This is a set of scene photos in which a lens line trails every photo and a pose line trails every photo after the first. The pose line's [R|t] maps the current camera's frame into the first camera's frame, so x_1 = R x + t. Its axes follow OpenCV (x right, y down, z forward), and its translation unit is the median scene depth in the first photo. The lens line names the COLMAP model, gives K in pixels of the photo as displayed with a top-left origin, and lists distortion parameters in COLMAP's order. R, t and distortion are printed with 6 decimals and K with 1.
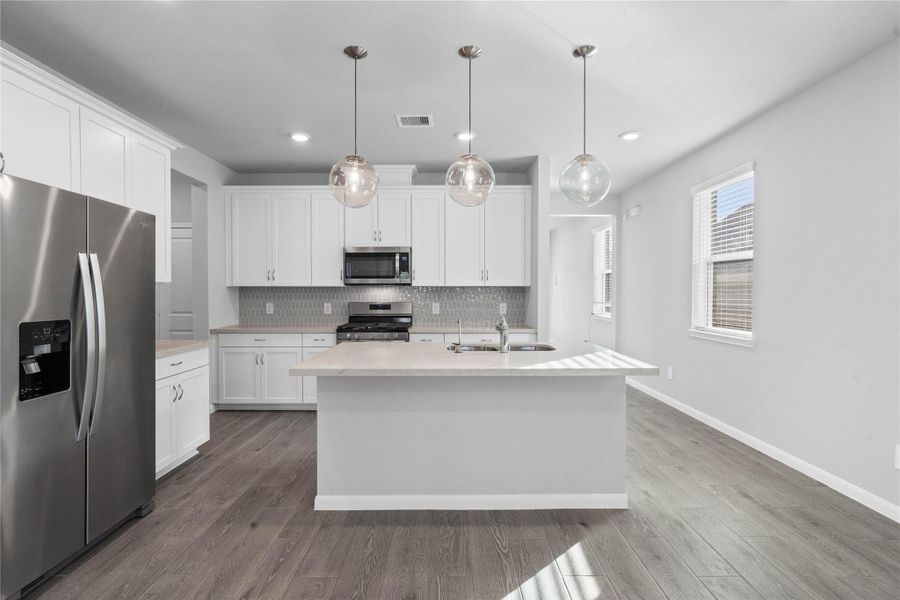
lens RADIAL K [[428.8, 0, 449.3], [0, 428.8, 297.1], [0, 0, 1]] dist [-0.016651, 0.005821]
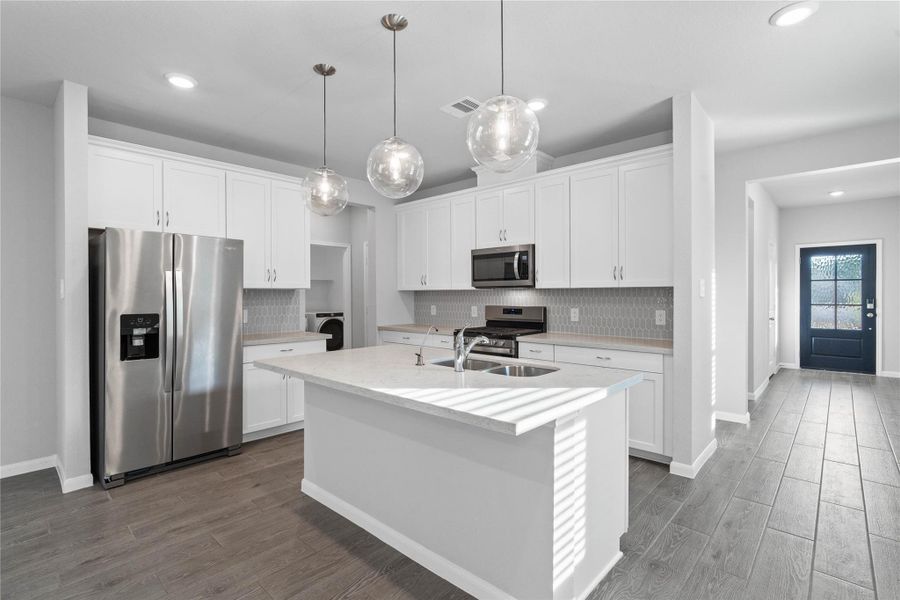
lens RADIAL K [[428.8, 0, 443.7], [0, 428.8, 295.8], [0, 0, 1]] dist [-0.016651, 0.005821]
pose [[0.726893, -0.000914, -0.686751, 0.408599], [-0.005684, 0.999957, -0.007347, -0.003113], [0.686728, 0.009244, 0.726856, 0.246824]]
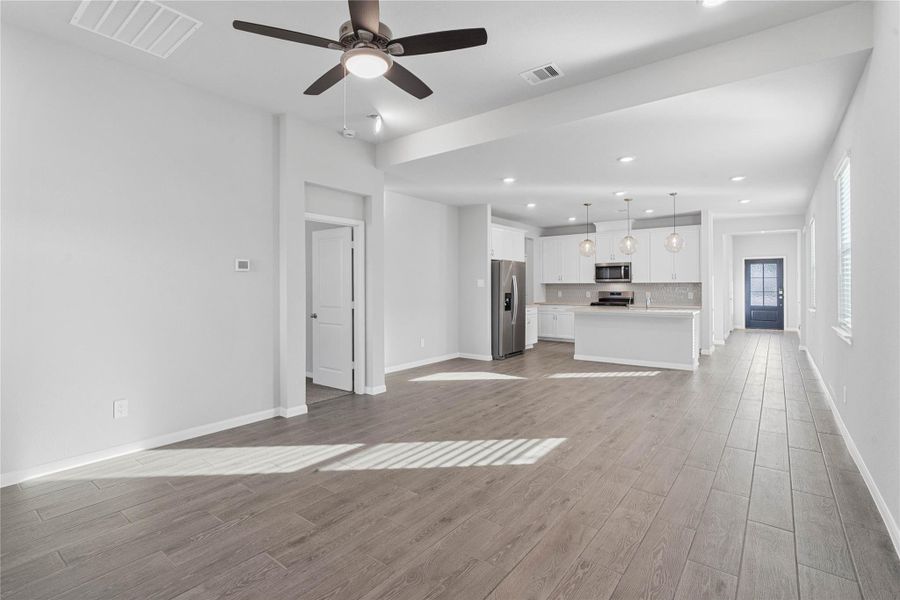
lens RADIAL K [[428.8, 0, 438.4], [0, 428.8, 286.9], [0, 0, 1]] dist [-0.016651, 0.005821]
pose [[0.782684, -0.002696, -0.622413, 0.450824], [-0.005649, 0.999919, -0.011435, 0.020157], [0.622393, 0.012466, 0.782605, -1.087208]]
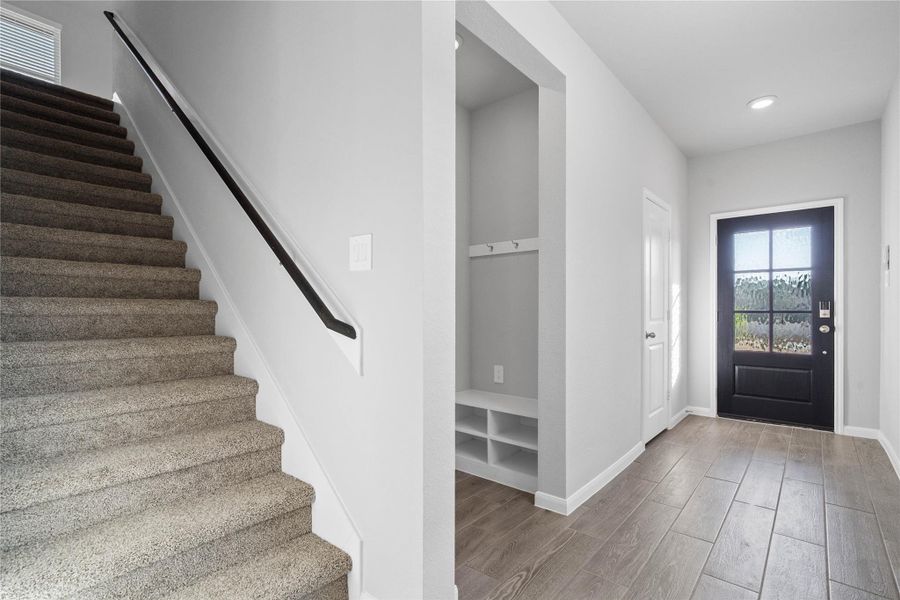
lens RADIAL K [[428.8, 0, 452.3], [0, 428.8, 301.1], [0, 0, 1]] dist [-0.016651, 0.005821]
pose [[0.766712, -0.002299, -0.641987, 0.446441], [-0.006682, 0.999911, -0.011561, 0.001656], [0.641956, 0.013154, 0.766629, 1.155833]]
